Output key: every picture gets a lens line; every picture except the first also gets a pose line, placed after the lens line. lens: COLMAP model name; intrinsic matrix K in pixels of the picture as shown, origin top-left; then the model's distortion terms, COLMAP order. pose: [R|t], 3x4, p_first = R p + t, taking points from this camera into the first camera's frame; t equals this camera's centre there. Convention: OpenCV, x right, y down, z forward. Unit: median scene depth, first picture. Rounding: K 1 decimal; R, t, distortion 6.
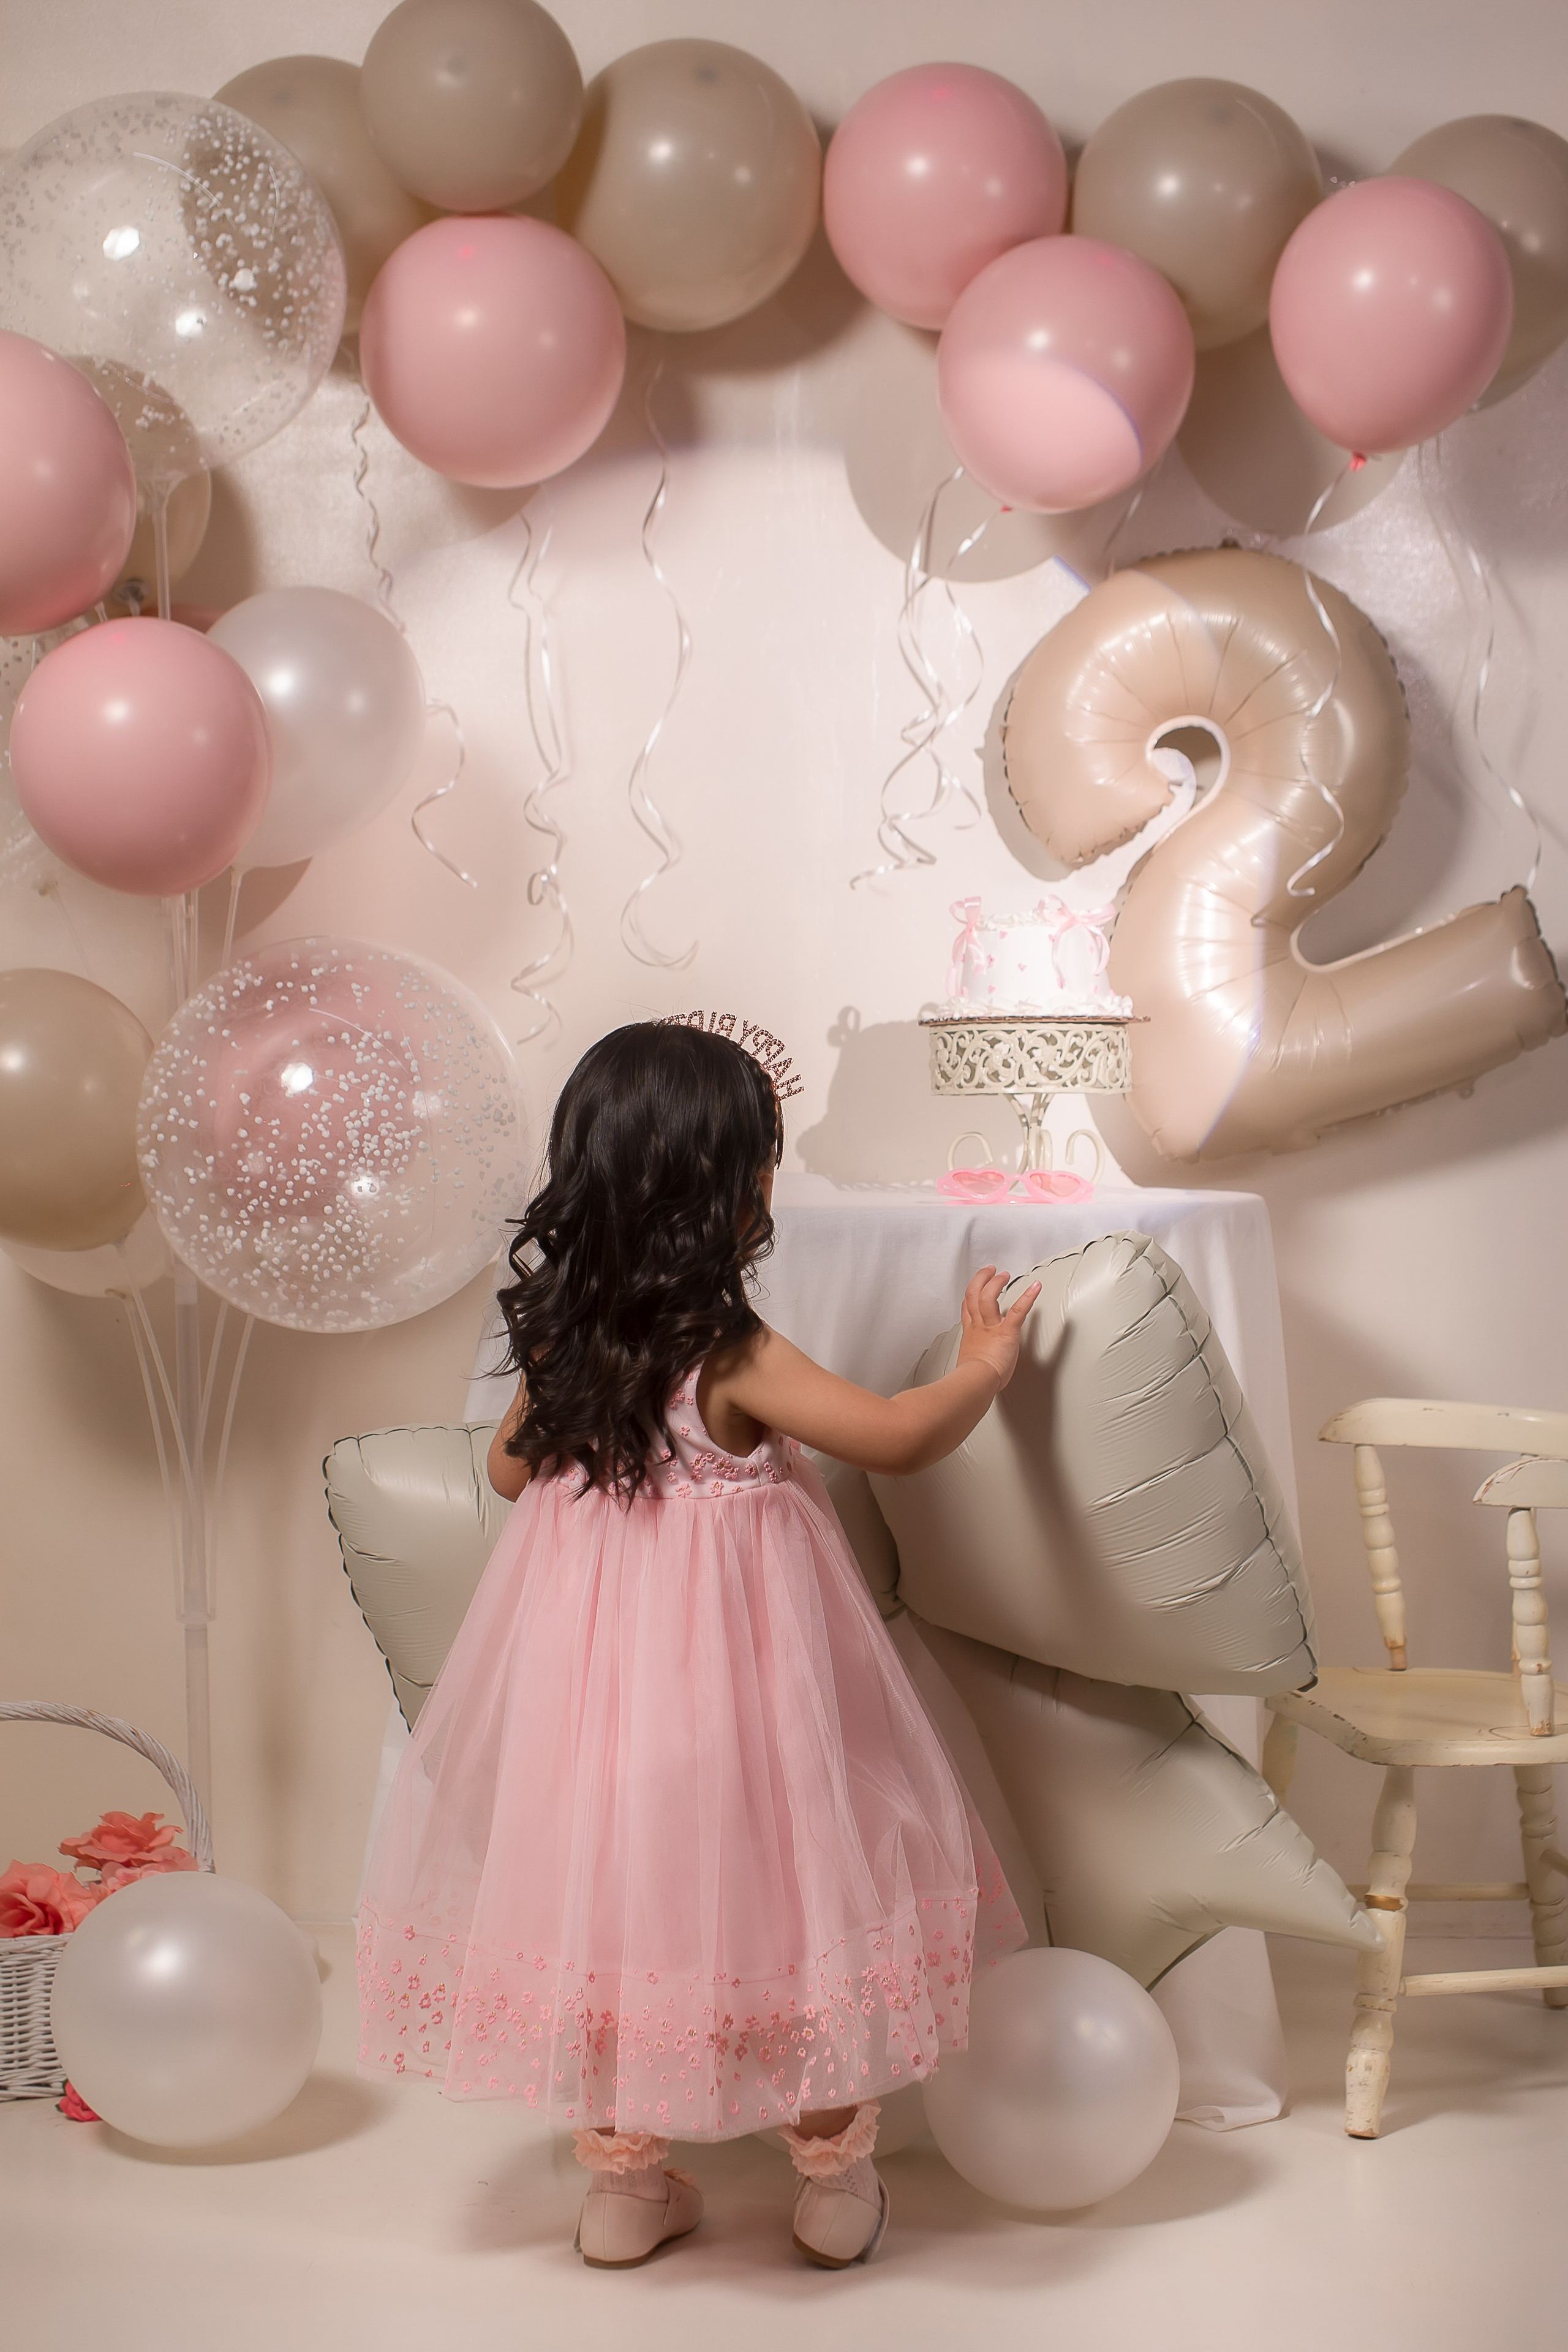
lens RADIAL K [[3465.7, 0, 791.2], [0, 3465.7, 1171.1], [0, 0, 1]] dist [-0.042285, 0.000000]
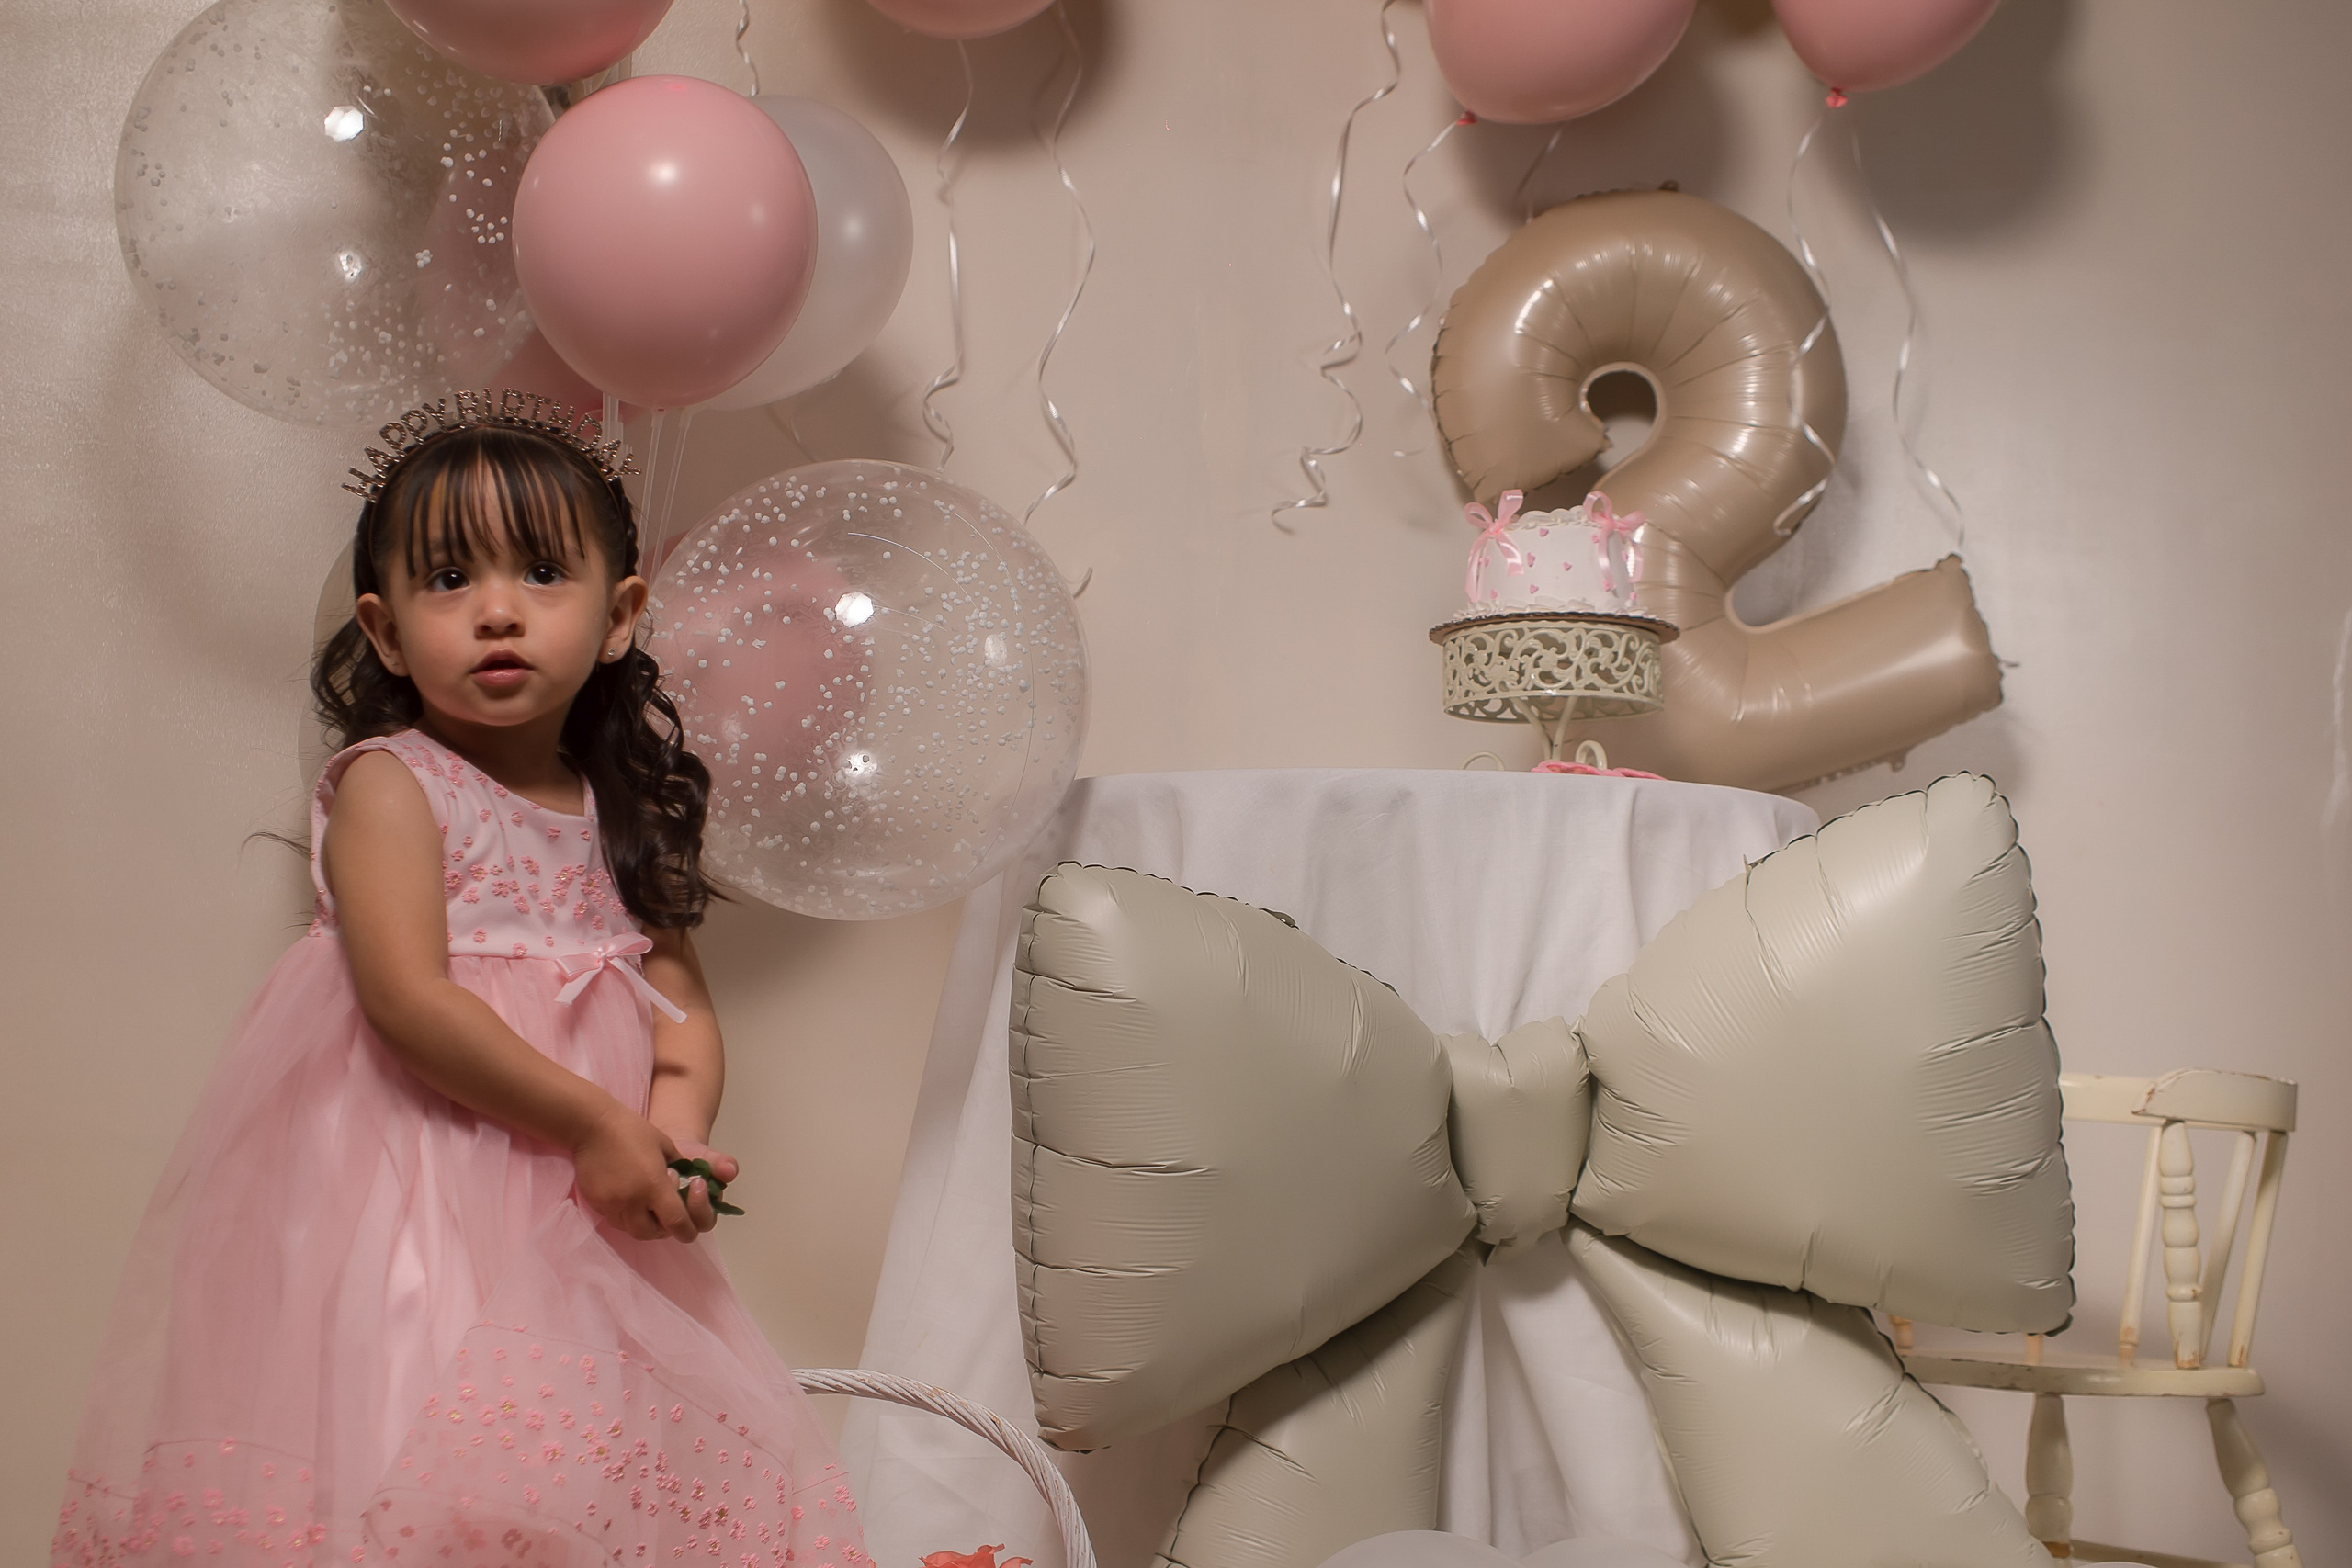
lens RADIAL K [[3465.4, 0, 1176.8], [0, 3465.4, 799.7], [0, 0, 1]] dist [-0.042285, 0.000000]
pose [[0.960780, 0.049141, 0.272921, -0.284385], [-0.015230, 0.992039, -0.125007, 0.120780], [-0.276891, 0.115947, 0.953880, 0.152616]]
